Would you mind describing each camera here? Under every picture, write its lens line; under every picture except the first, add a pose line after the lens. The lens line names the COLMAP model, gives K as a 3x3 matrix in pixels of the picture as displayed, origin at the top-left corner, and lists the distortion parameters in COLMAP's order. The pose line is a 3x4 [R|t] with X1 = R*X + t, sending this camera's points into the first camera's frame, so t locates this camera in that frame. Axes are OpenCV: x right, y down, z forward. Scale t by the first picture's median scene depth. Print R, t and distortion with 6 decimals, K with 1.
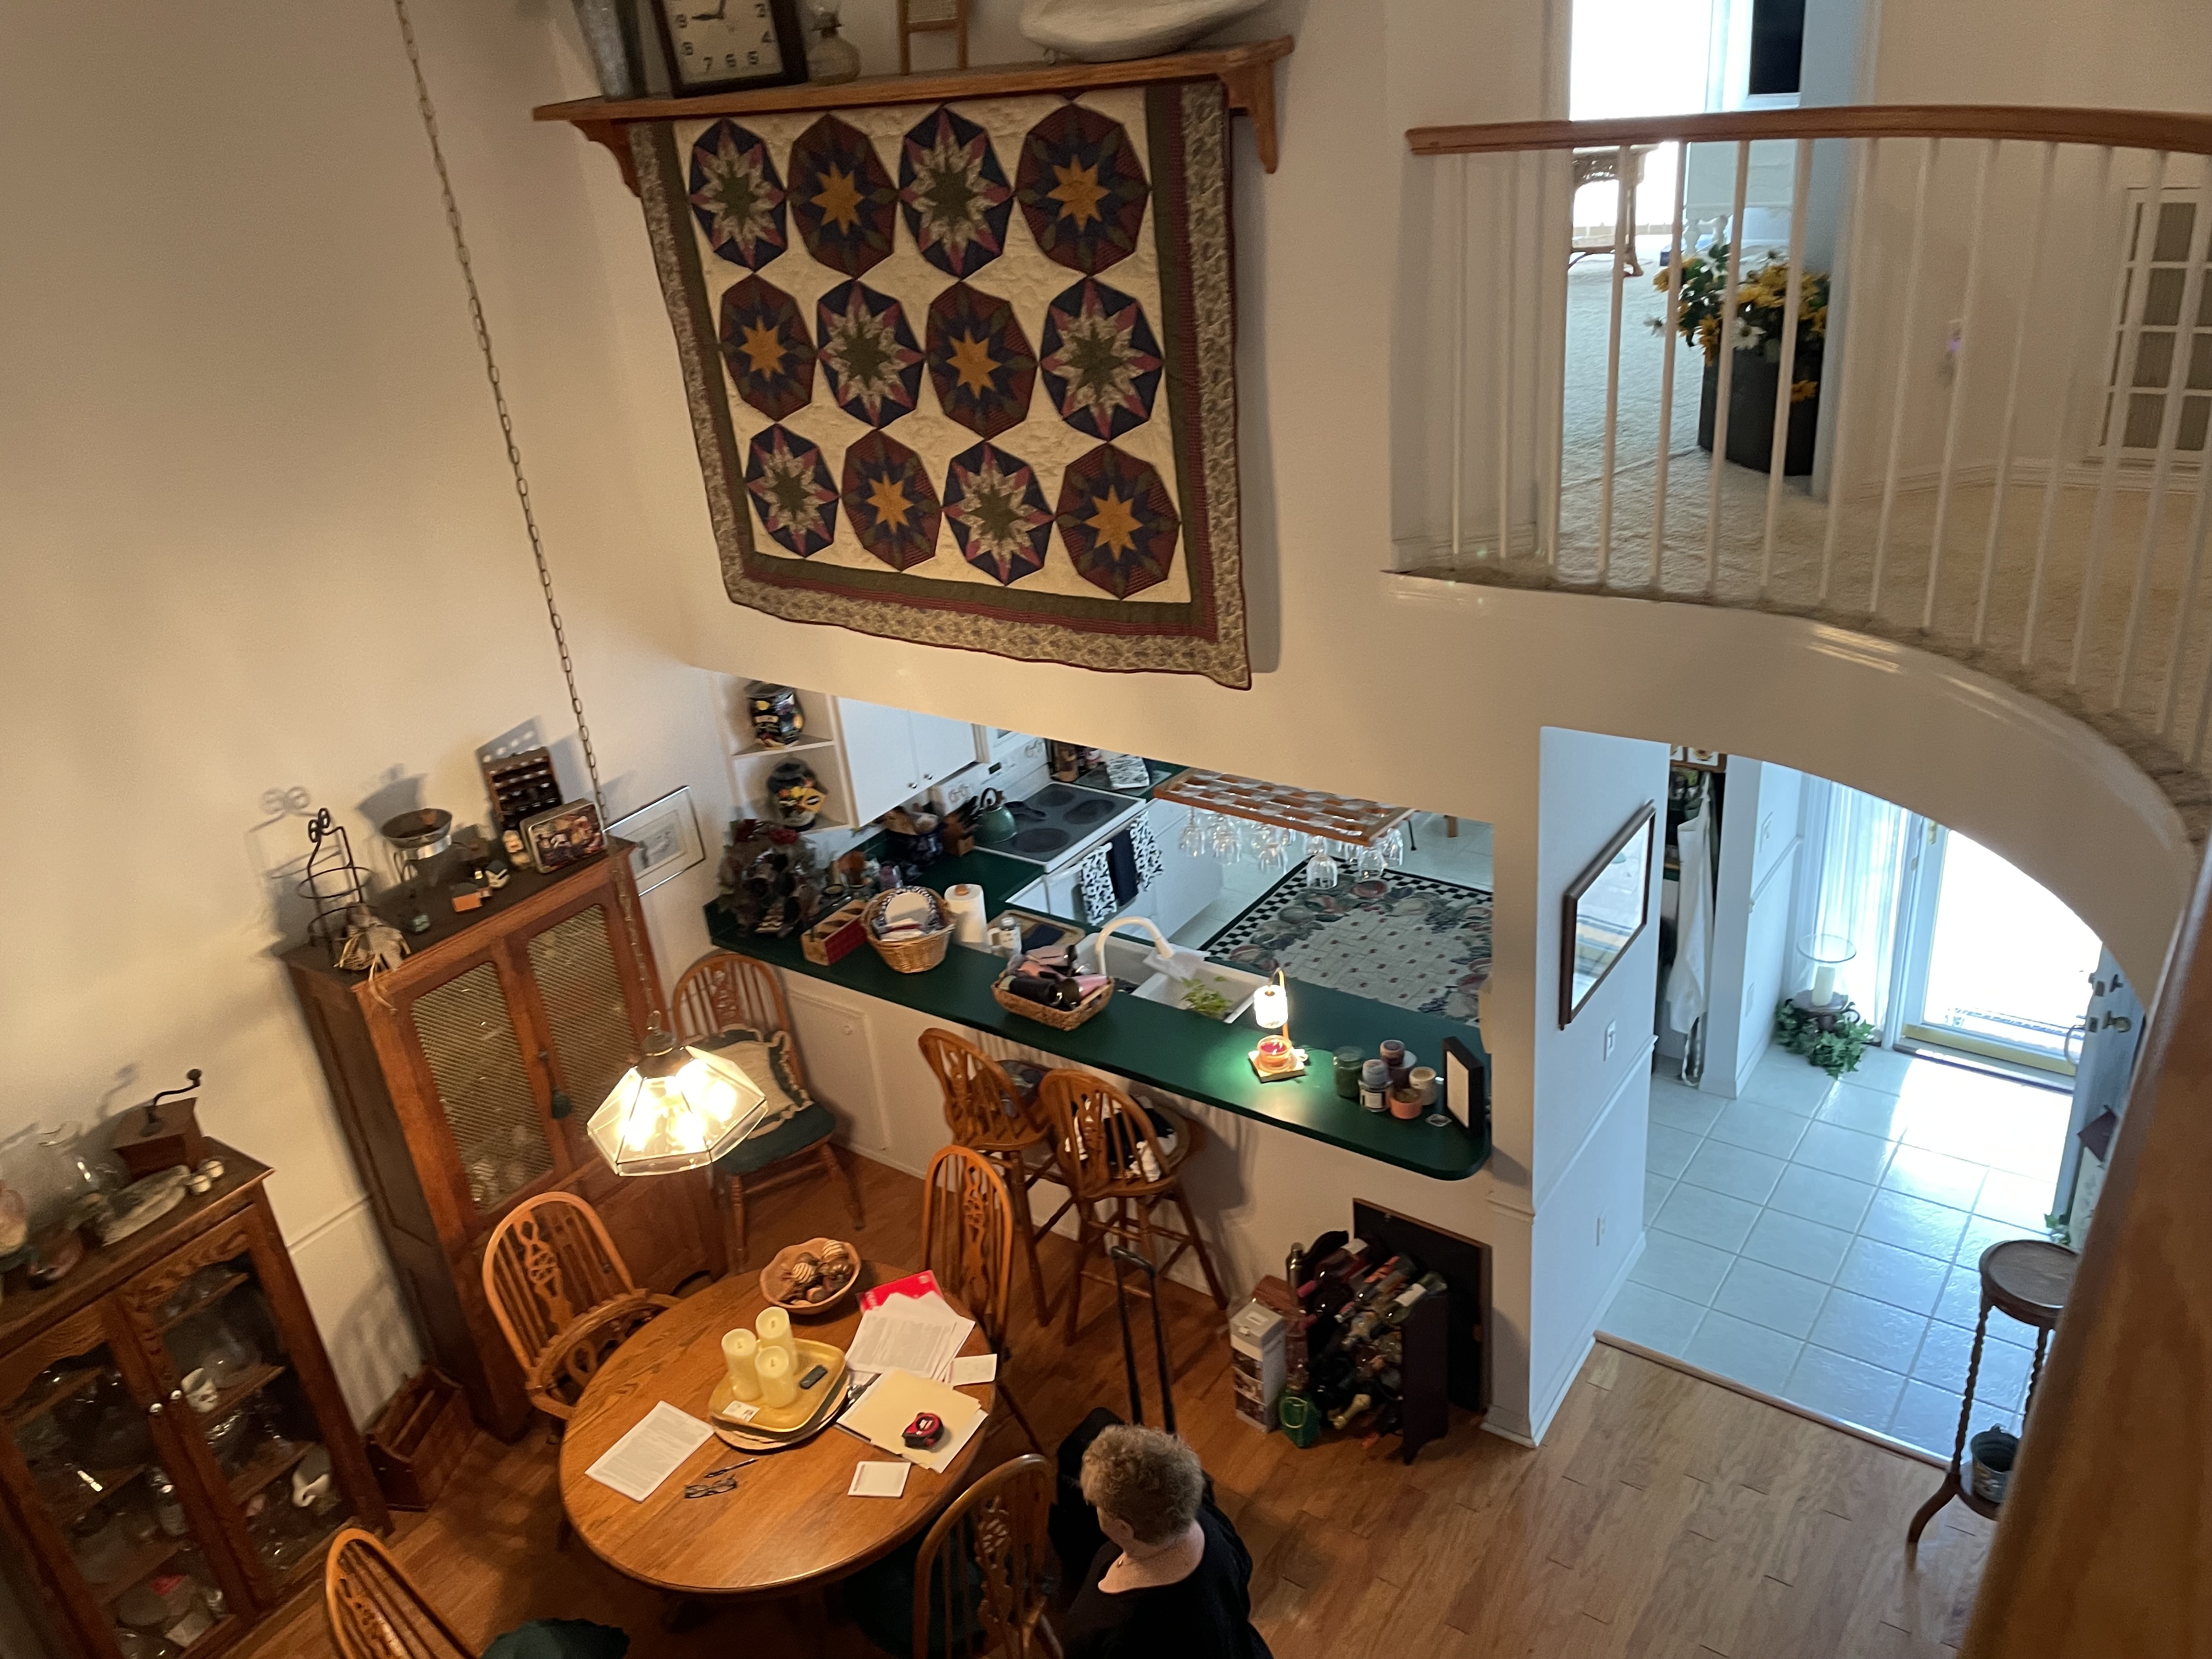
lens RADIAL K [[1672.5, 0, 1095.2], [0, 1672.5, 843.7], [0, 0, 1]] dist [0.069378, -0.085893]
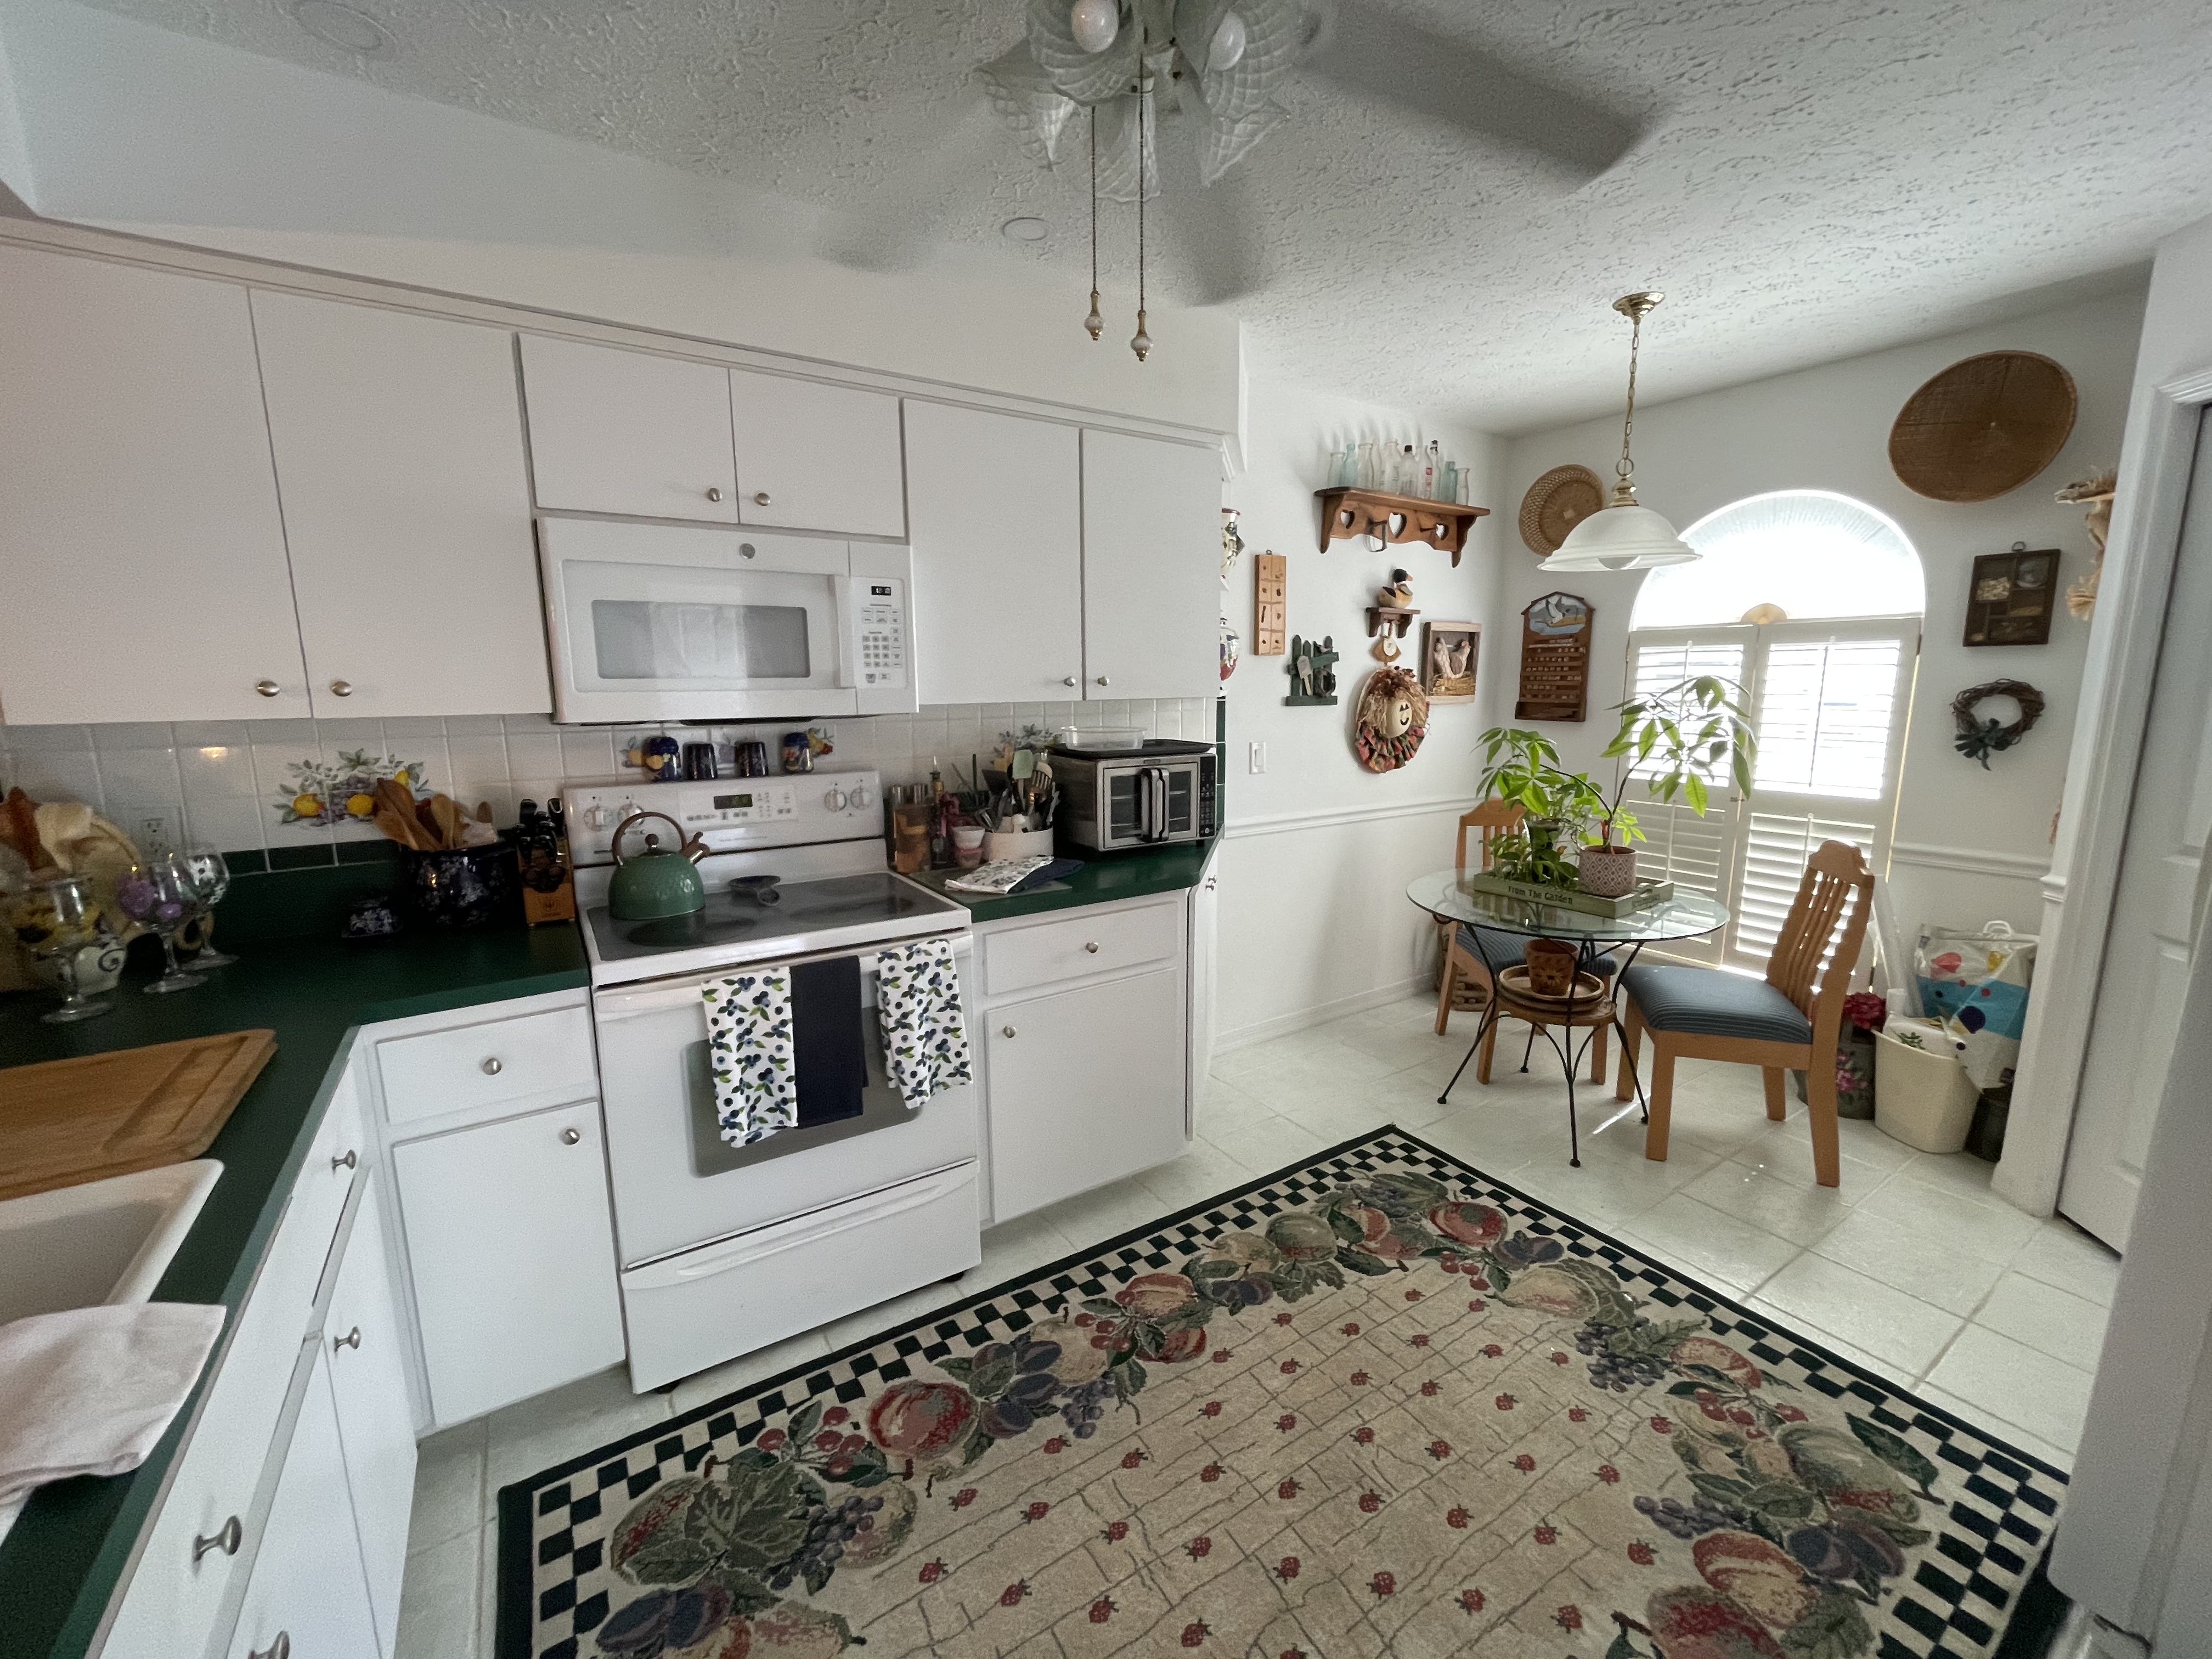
lens RADIAL K [[896.9, 0, 1110.3], [0, 896.9, 821.0], [0, 0, 1]] dist [-0.006085, 0.000496]
pose [[0.929858, 0.143548, -0.338758, 0.240189], [-0.230778, 0.944656, -0.233167, 0.000804], [0.286539, 0.294990, 0.911524, 1.198082]]
